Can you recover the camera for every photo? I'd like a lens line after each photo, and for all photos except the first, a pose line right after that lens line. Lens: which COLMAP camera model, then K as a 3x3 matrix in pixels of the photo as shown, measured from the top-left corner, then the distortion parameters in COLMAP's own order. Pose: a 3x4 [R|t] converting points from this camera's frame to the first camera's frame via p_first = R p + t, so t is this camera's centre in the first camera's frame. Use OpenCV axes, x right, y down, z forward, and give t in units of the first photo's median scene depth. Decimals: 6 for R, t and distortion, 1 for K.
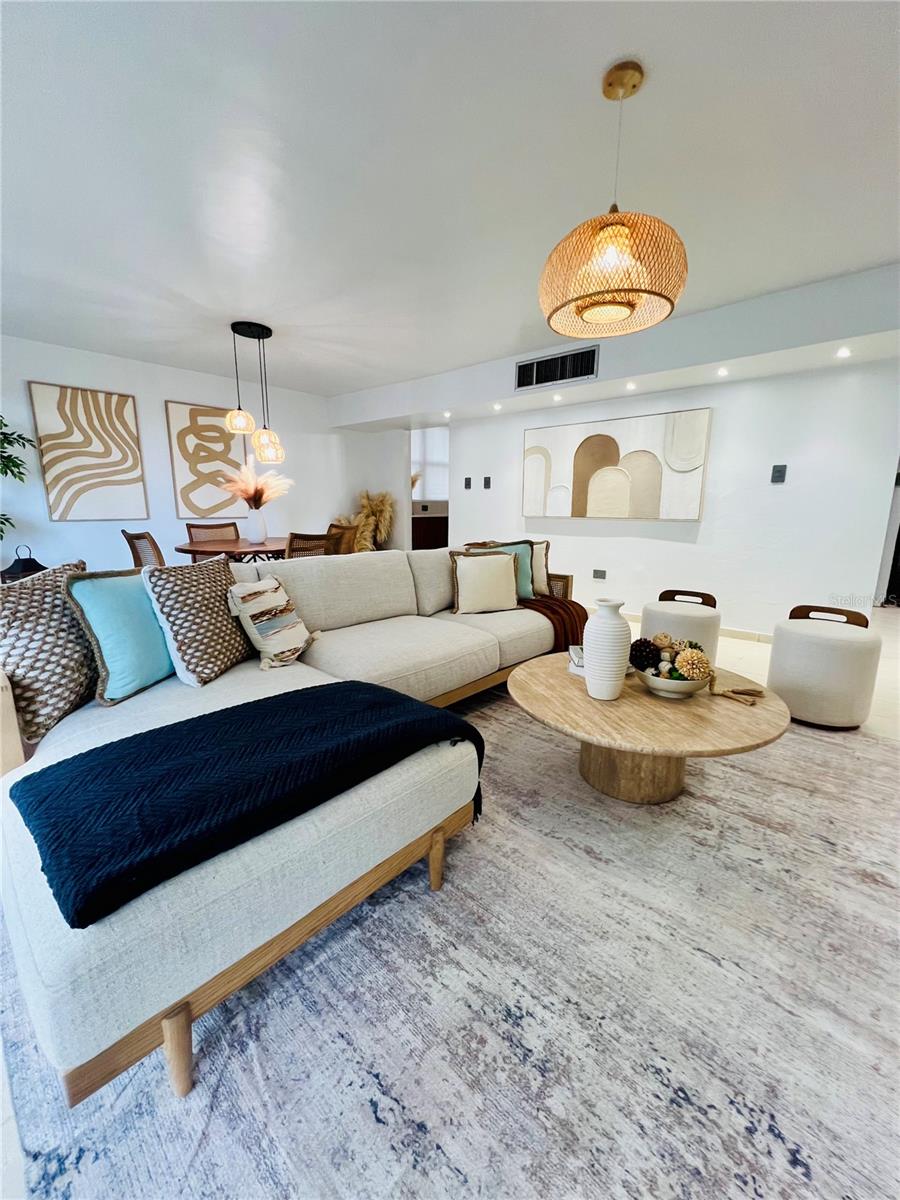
lens RADIAL K [[482.2, 0, 449.0], [0, 482.2, 601.2], [0, 0, 1]] dist [-0.008194, 0.000093]
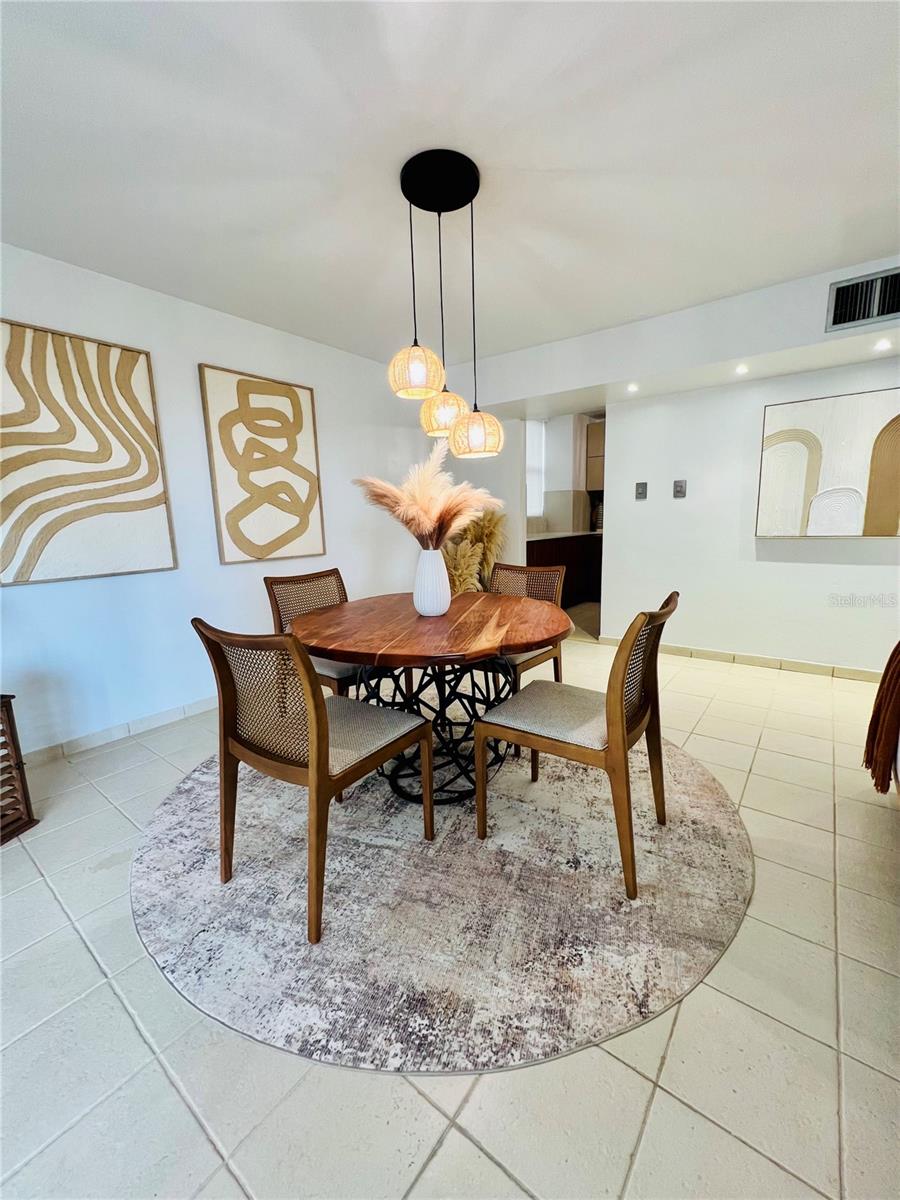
lens RADIAL K [[482.2, 0, 451.6], [0, 482.2, 602.8], [0, 0, 1]] dist [-0.008194, 0.000093]
pose [[0.995653, -0.050408, 0.078325, -0.346322], [0.052398, 0.998348, -0.023558, -0.099081], [-0.077009, 0.027560, 0.996649, 0.403392]]
